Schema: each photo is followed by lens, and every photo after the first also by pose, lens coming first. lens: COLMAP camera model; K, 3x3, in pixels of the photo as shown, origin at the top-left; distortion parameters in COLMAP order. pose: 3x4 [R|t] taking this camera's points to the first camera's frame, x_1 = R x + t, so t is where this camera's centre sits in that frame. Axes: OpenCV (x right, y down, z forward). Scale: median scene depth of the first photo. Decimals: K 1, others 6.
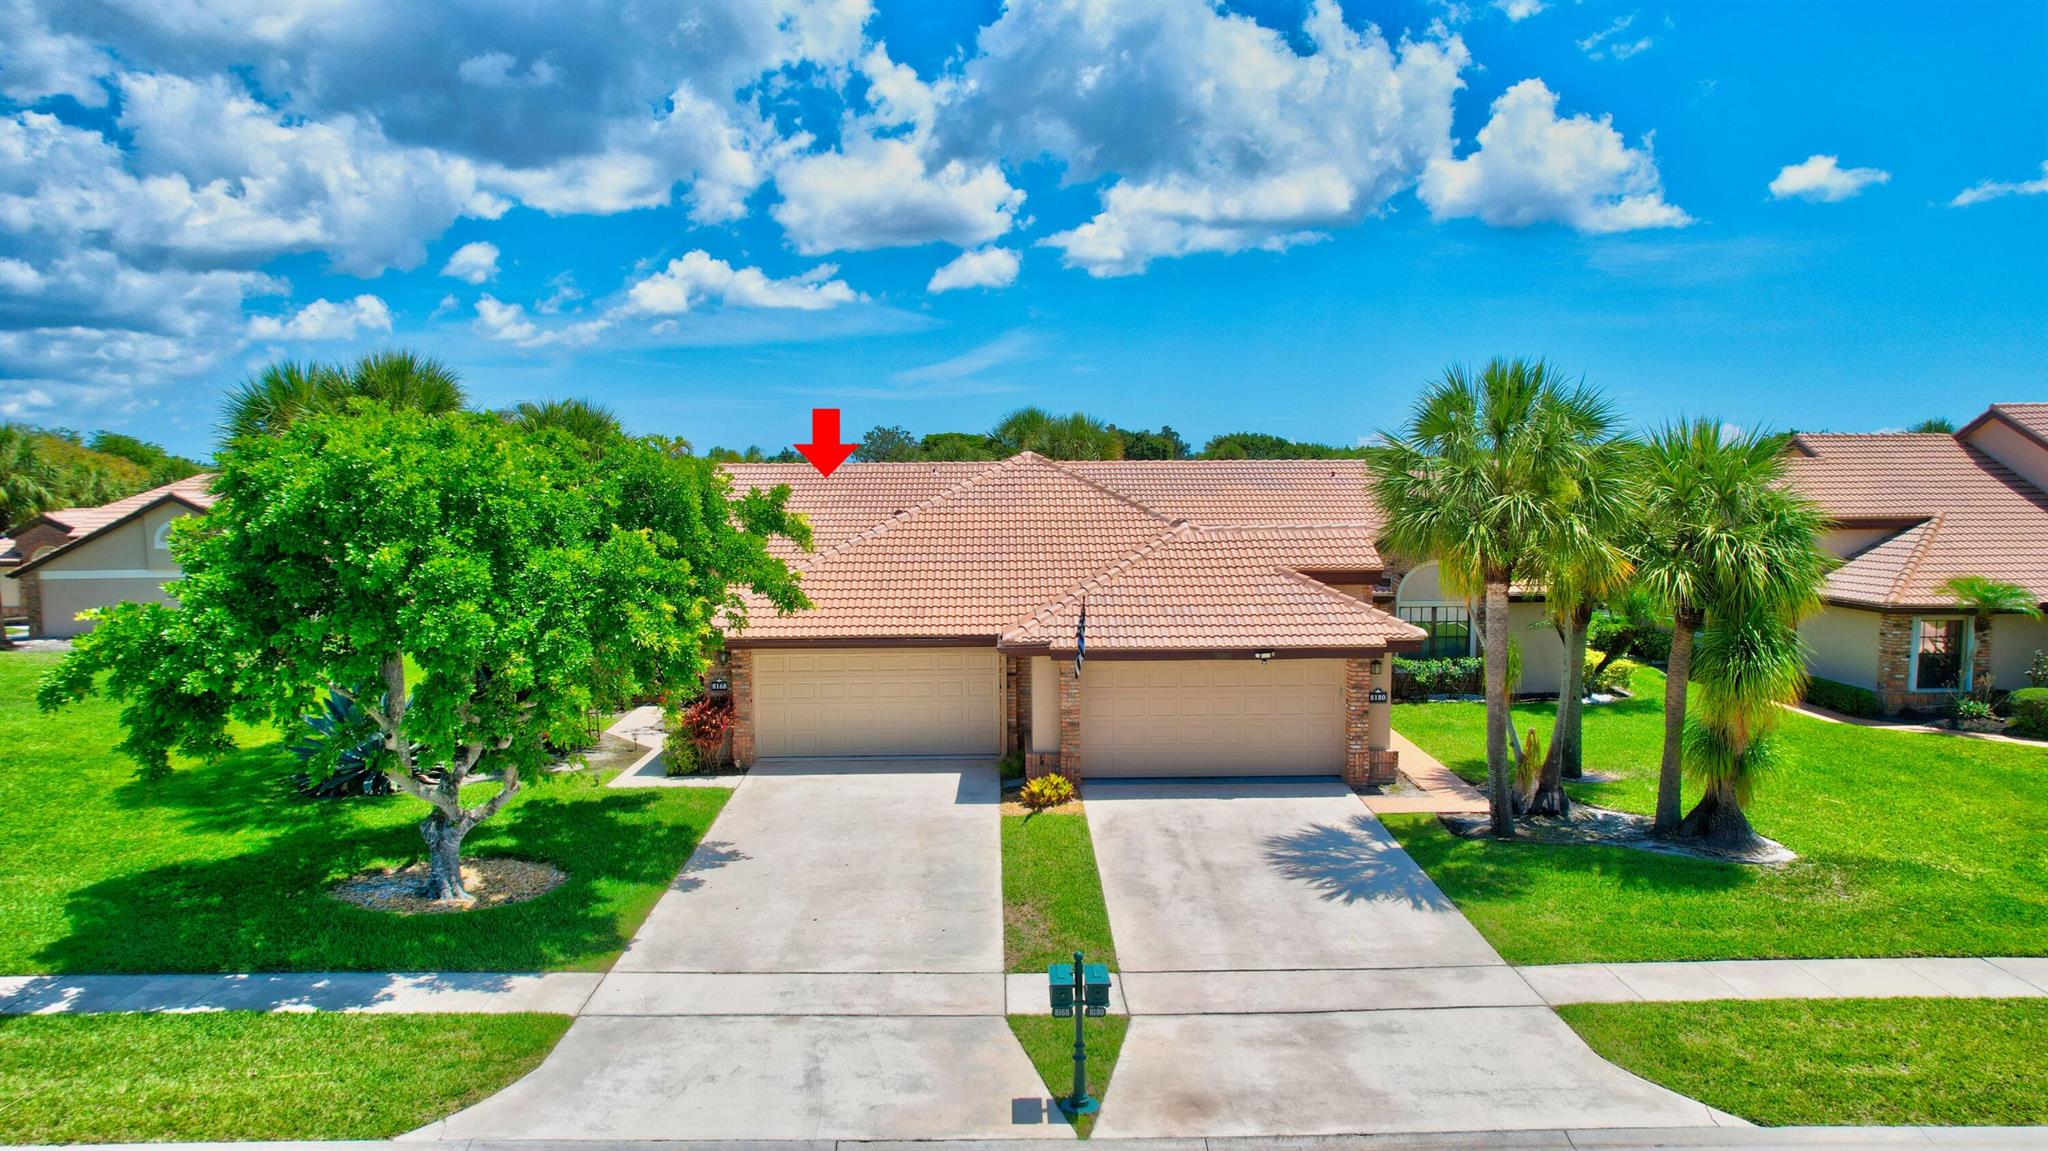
lens RADIAL K [[1312.6, 0, 1024.0], [0, 1312.6, 575.5], [0, 0, 1]] dist [-0.084624, 0.073933]
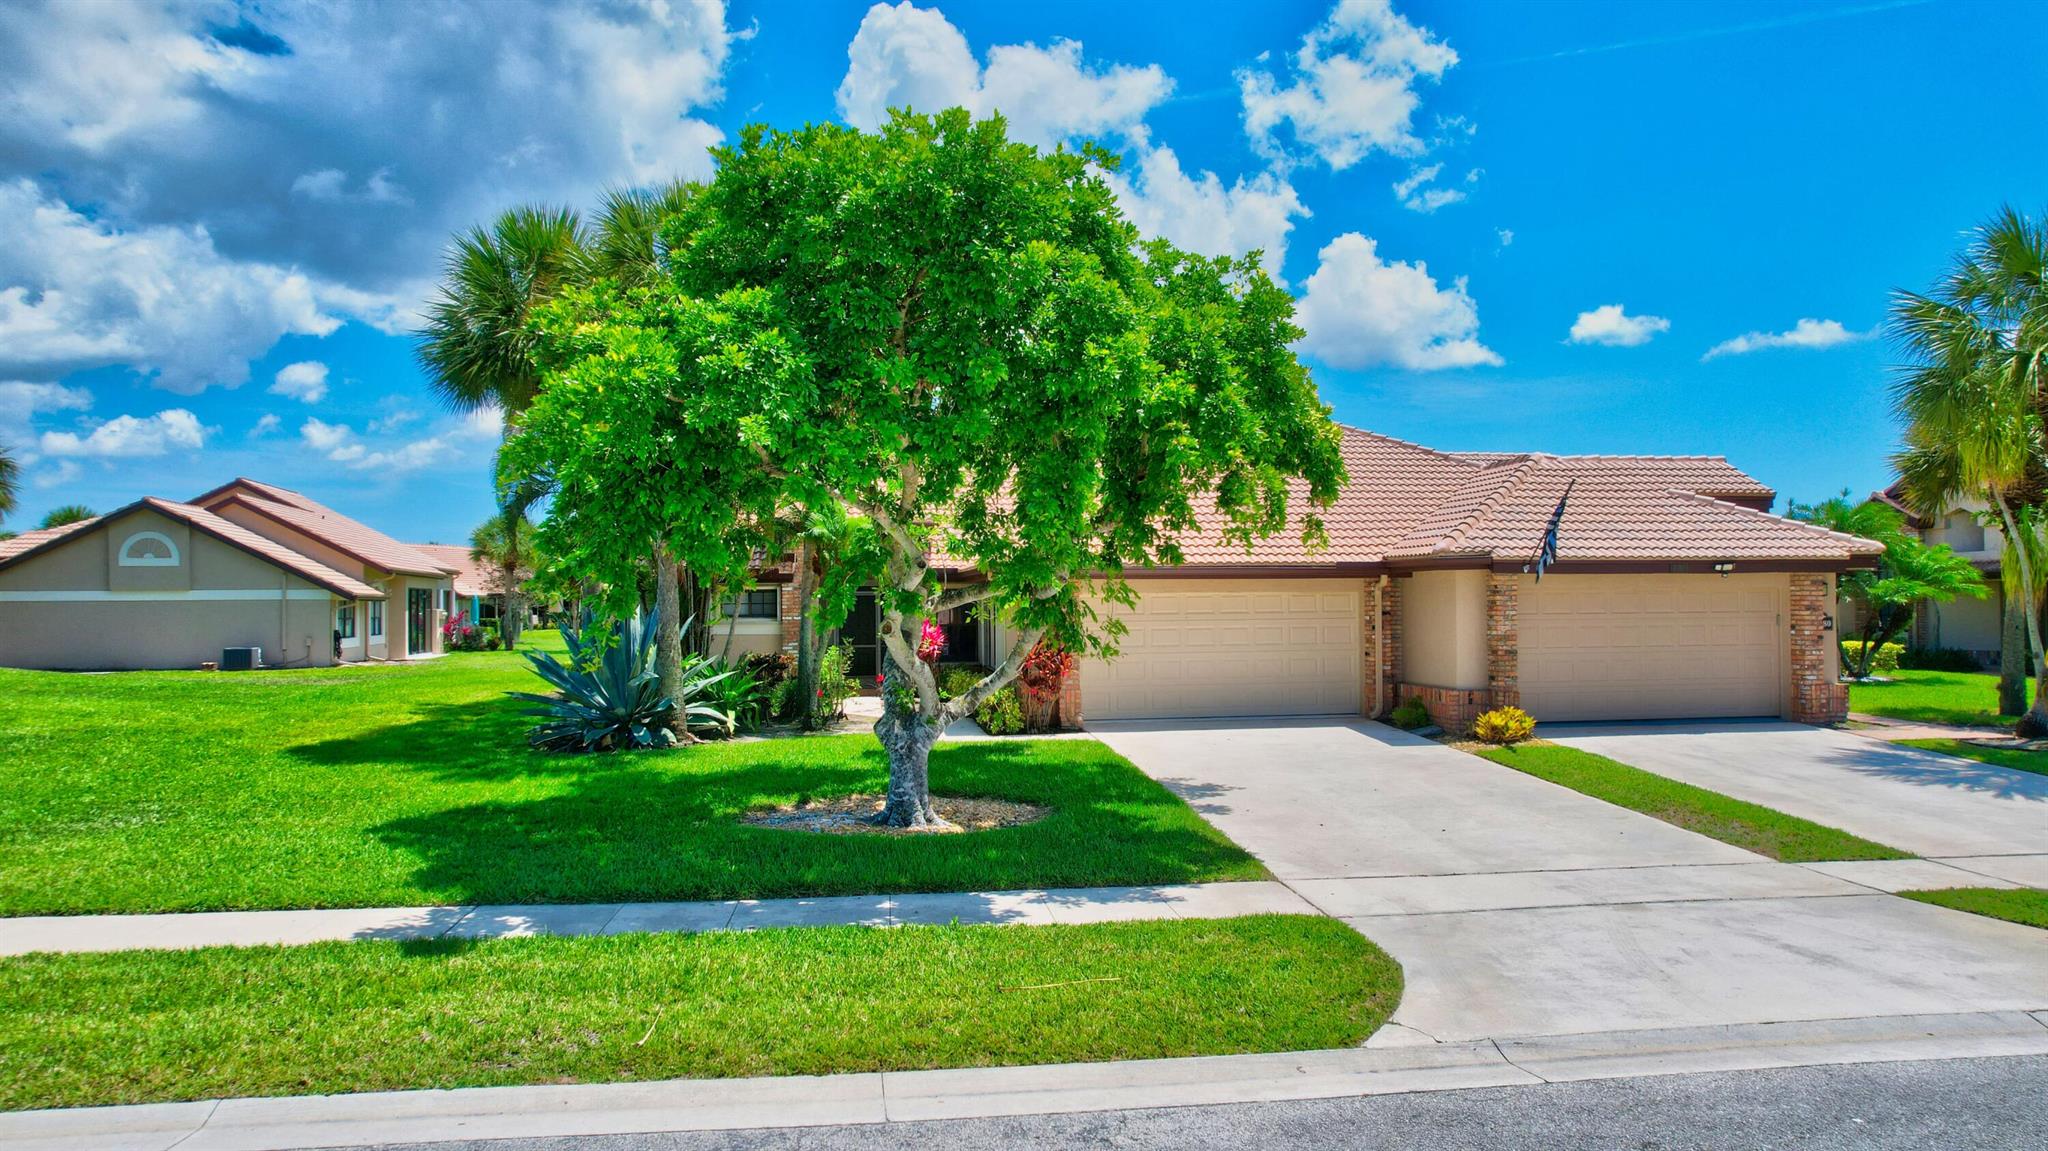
lens RADIAL K [[1311.4, 0, 1006.6], [0, 1311.4, 596.2], [0, 0, 1]] dist [-0.087457, 0.073970]
pose [[0.994427, 0.000656, 0.105425, -0.510723], [0.007815, 0.996770, -0.079923, 0.194809], [-0.105137, 0.080302, 0.991210, 0.280878]]
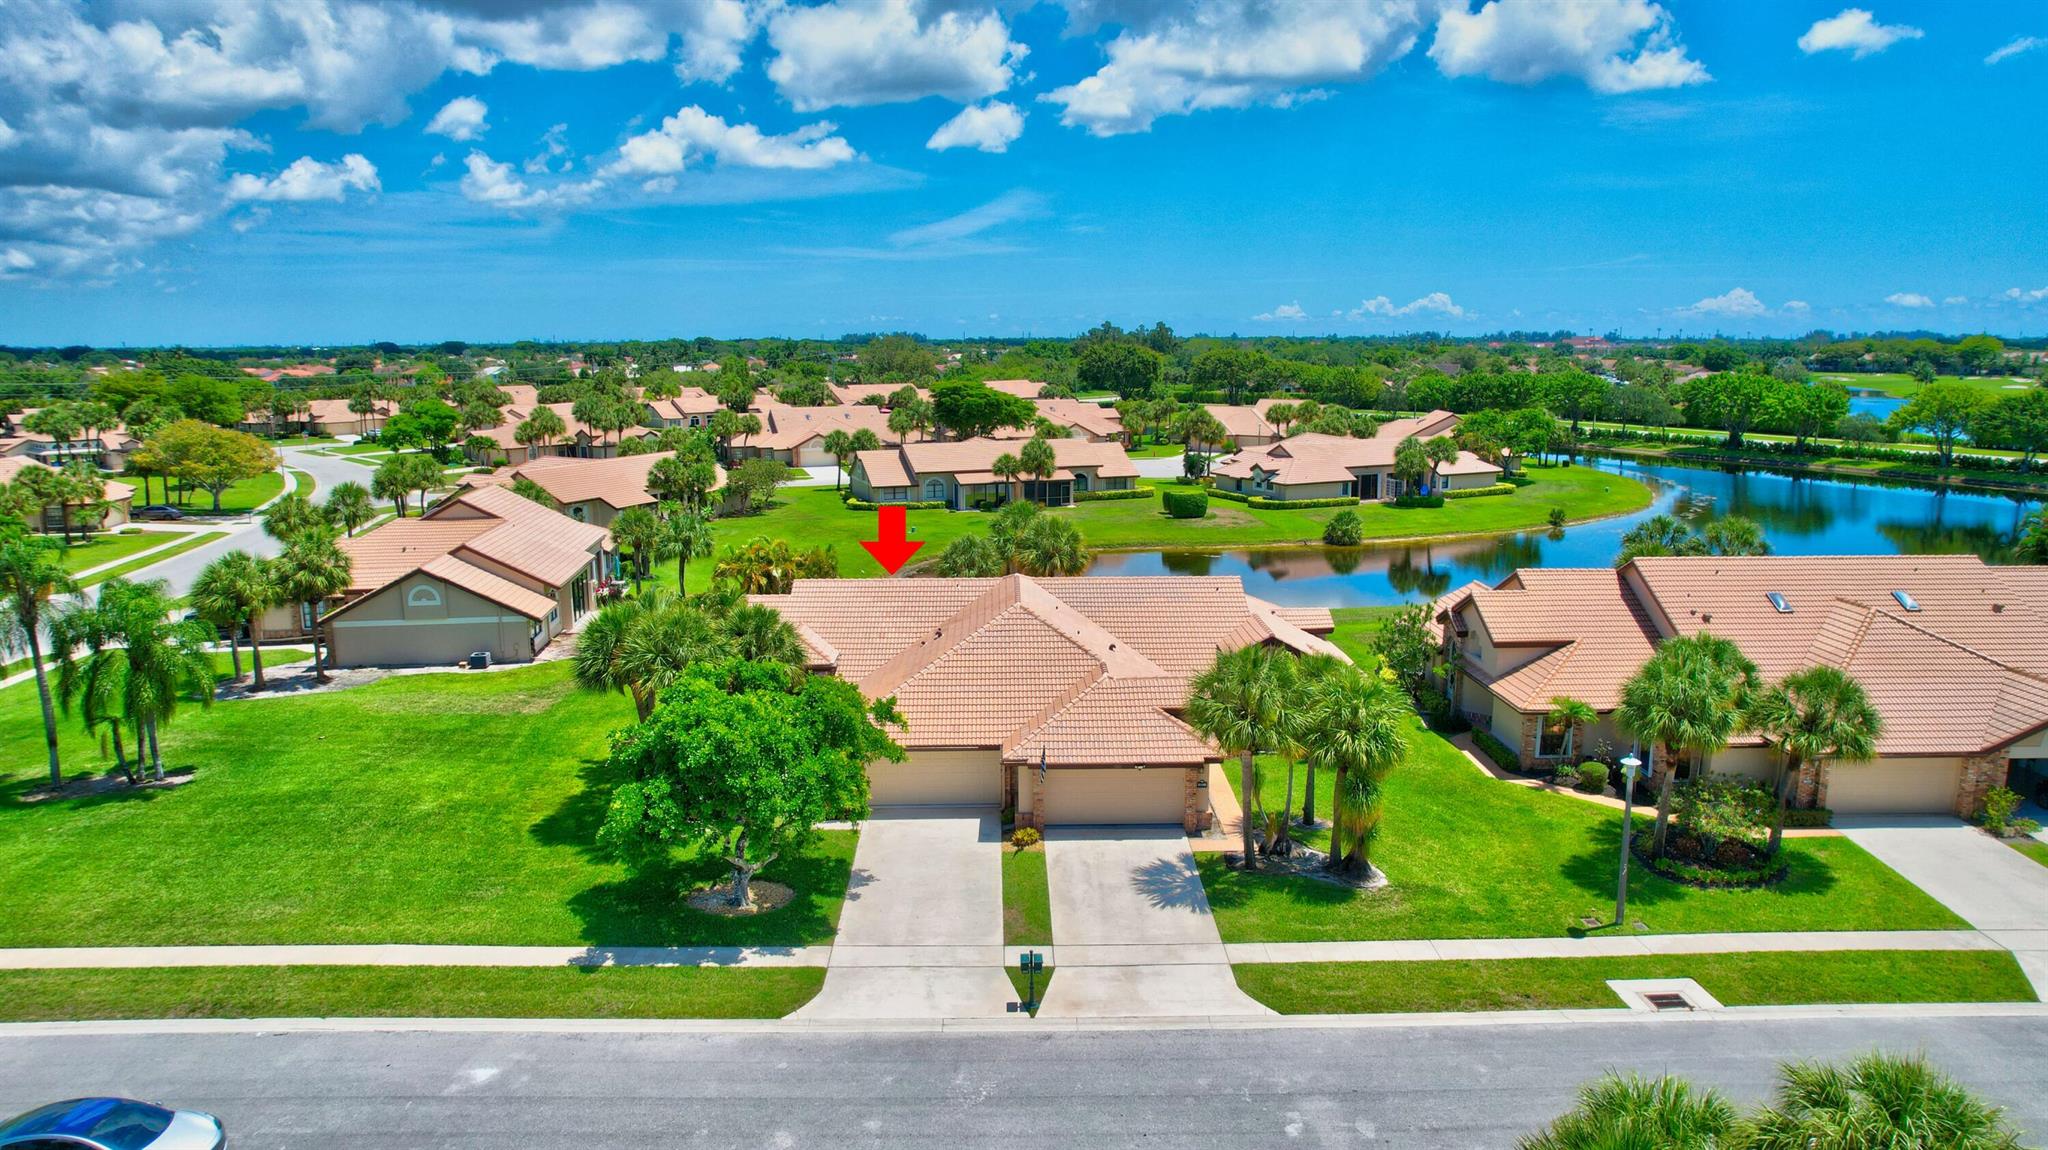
lens RADIAL K [[1312.6, 0, 1024.0], [0, 1312.6, 575.0], [0, 0, 1]] dist [-0.084624, 0.073933]
pose [[0.999999, 0.001000, -0.000332, 0.020468], [-0.000960, 0.994619, 0.103599, -0.561776], [0.000434, -0.103599, 0.994619, -1.179359]]
